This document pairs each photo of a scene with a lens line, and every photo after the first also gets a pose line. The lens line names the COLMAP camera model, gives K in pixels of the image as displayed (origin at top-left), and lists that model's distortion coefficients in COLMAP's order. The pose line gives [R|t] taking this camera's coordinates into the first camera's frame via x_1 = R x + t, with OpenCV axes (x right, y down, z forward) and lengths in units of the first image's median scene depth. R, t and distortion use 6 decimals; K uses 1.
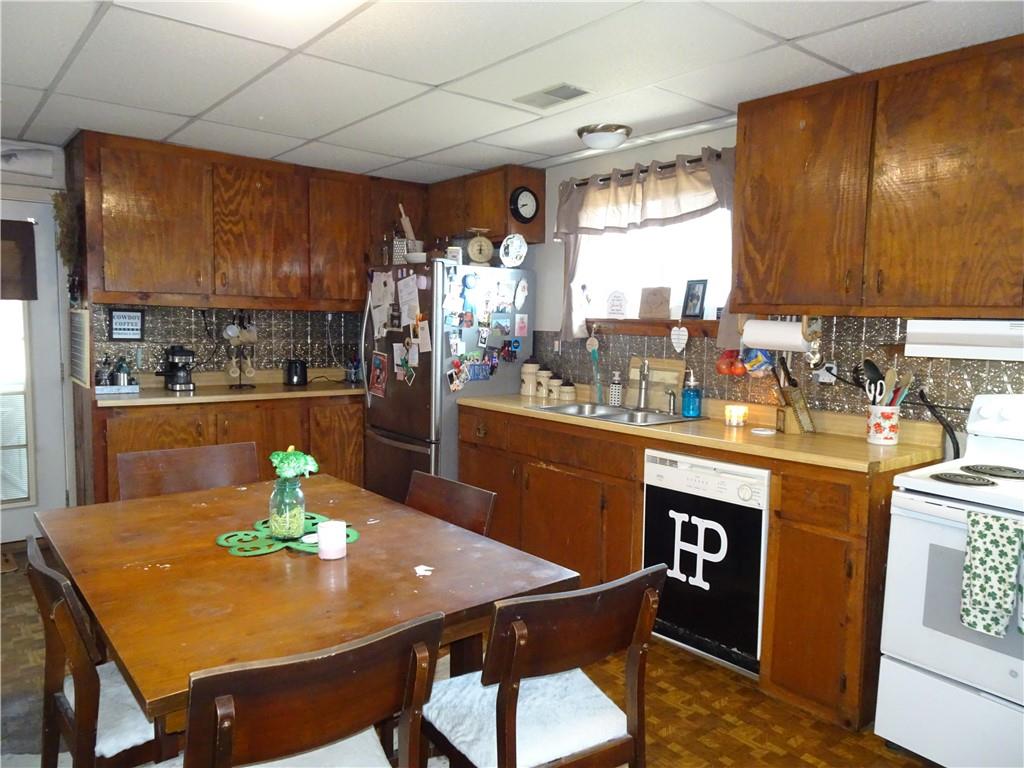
lens RADIAL K [[731.8, 0, 512.0], [0, 731.8, 384.0], [0, 0, 1]] dist [0.012667, -0.000605]
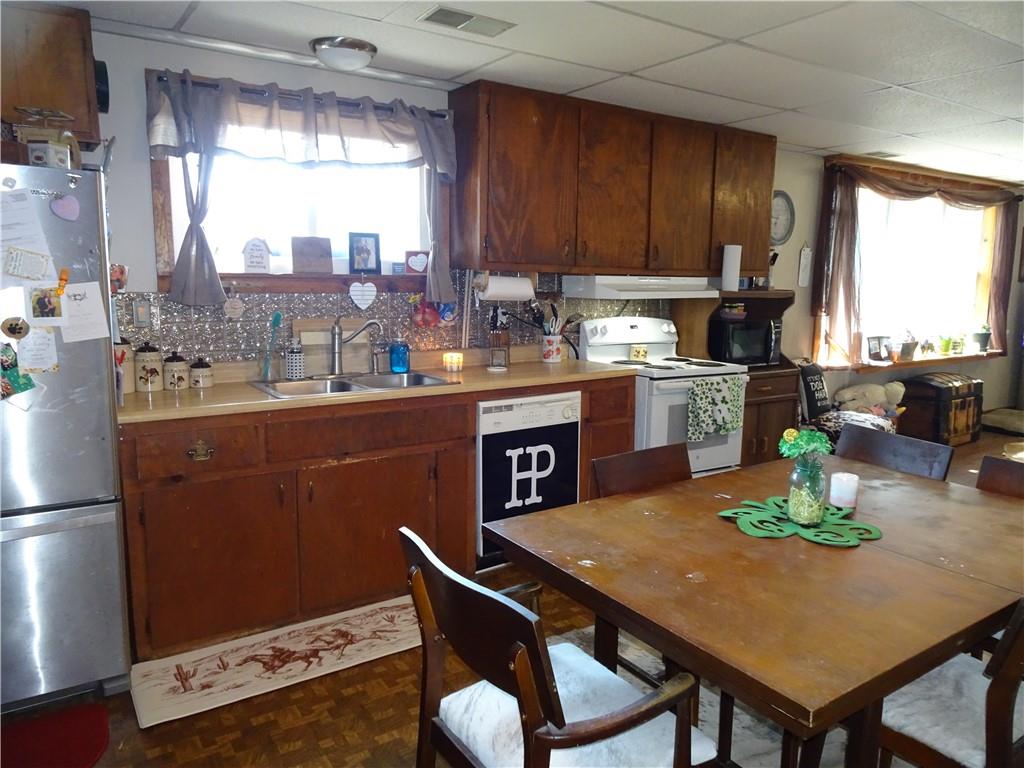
lens RADIAL K [[731.8, 0, 512.0], [0, 731.8, 384.0], [0, 0, 1]] dist [0.012667, -0.000605]
pose [[0.089269, -0.163036, 0.982573, -0.867036], [0.077804, 0.984639, 0.156310, -0.100122], [-0.992964, 0.062494, 0.100583, 0.886961]]
